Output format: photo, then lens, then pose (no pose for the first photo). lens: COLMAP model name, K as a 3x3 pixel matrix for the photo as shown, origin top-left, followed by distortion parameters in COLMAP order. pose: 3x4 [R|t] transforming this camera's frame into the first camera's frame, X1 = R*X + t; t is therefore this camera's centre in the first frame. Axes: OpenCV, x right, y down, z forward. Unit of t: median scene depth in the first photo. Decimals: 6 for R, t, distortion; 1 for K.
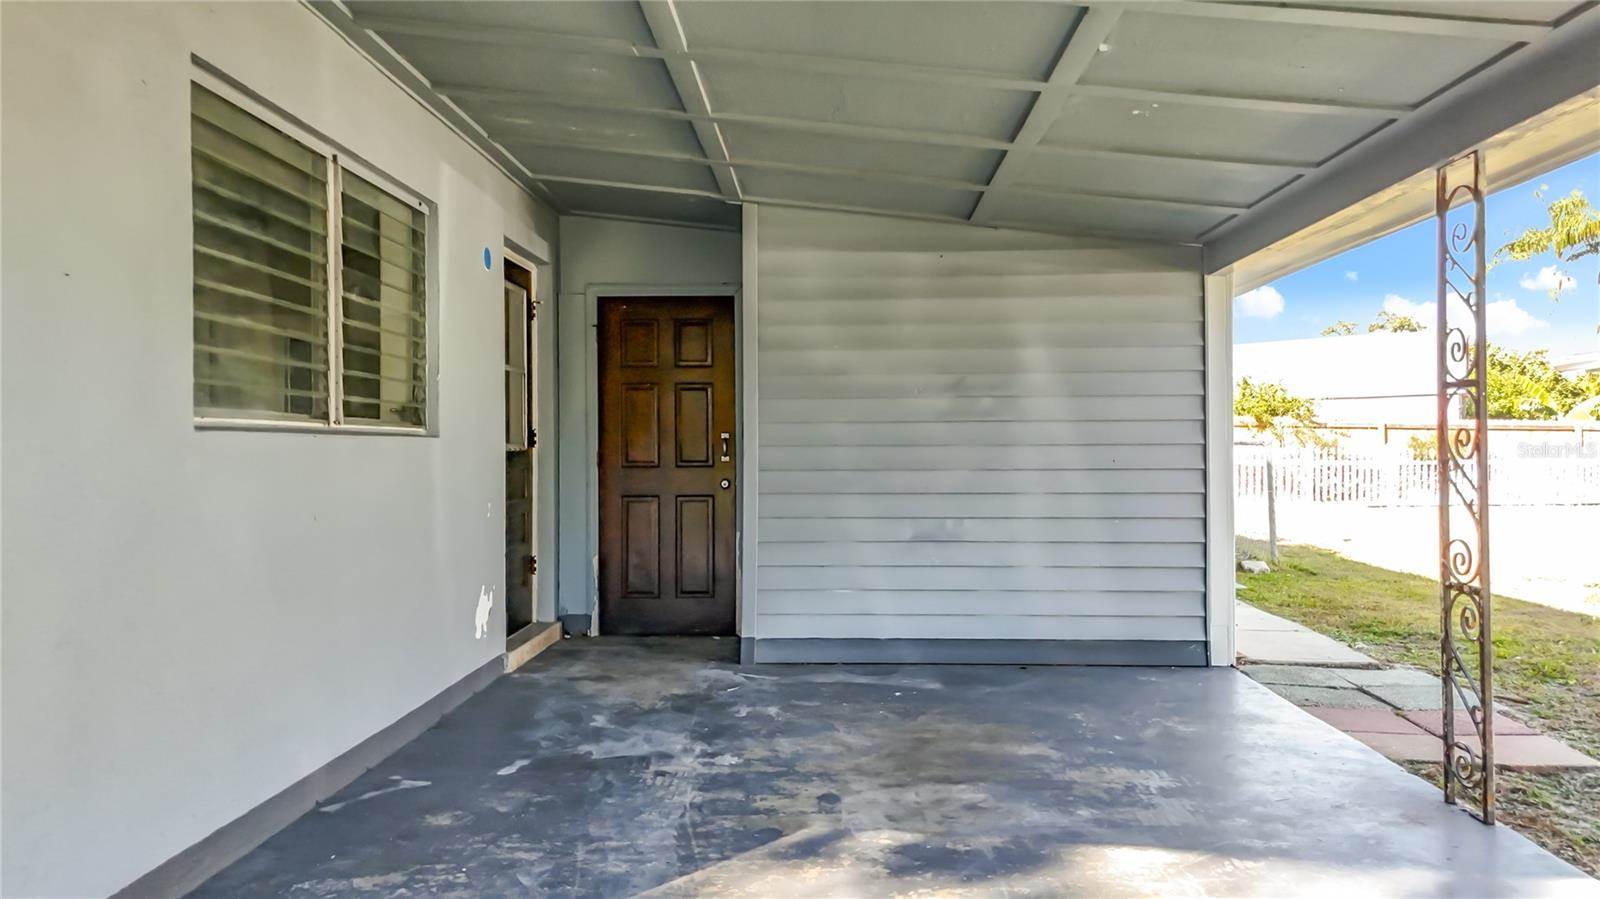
lens RADIAL K [[1189.5, 0, 824.8], [0, 1189.5, 453.1], [0, 0, 1]] dist [0.087178, -0.220930]
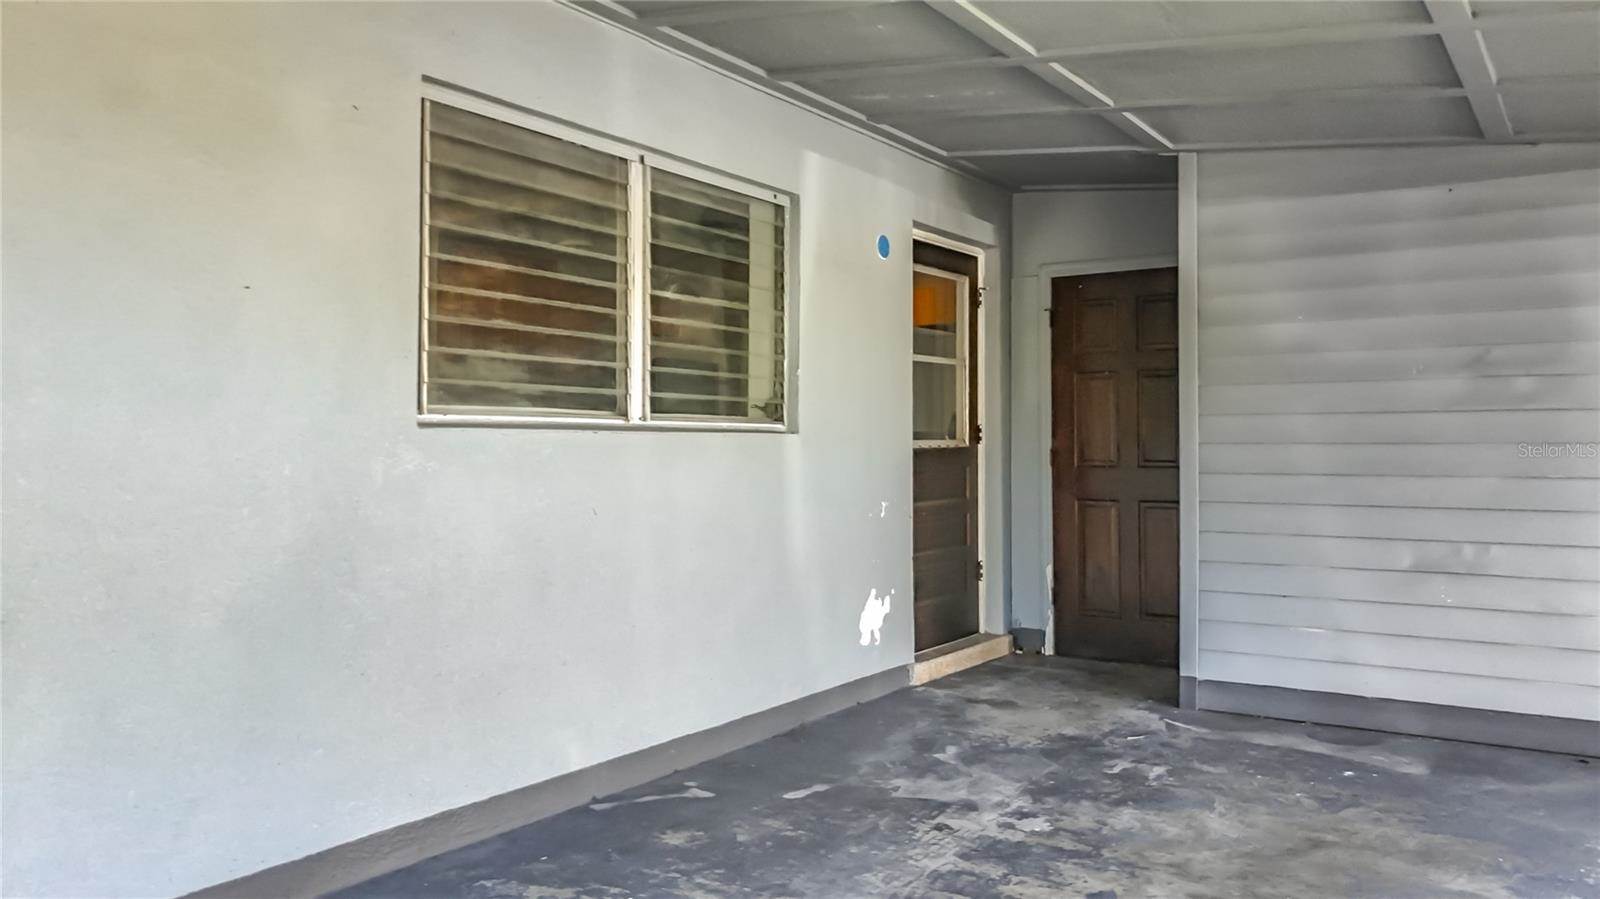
lens RADIAL K [[1219.1, 0, 800.2], [0, 1219.1, 406.4], [0, 0, 1]] dist [0.065288, -0.113000]
pose [[0.838634, -0.013701, -0.544523, 0.175854], [-0.005588, 0.999415, -0.033753, -0.001280], [0.544667, 0.031350, 0.838066, 0.138745]]
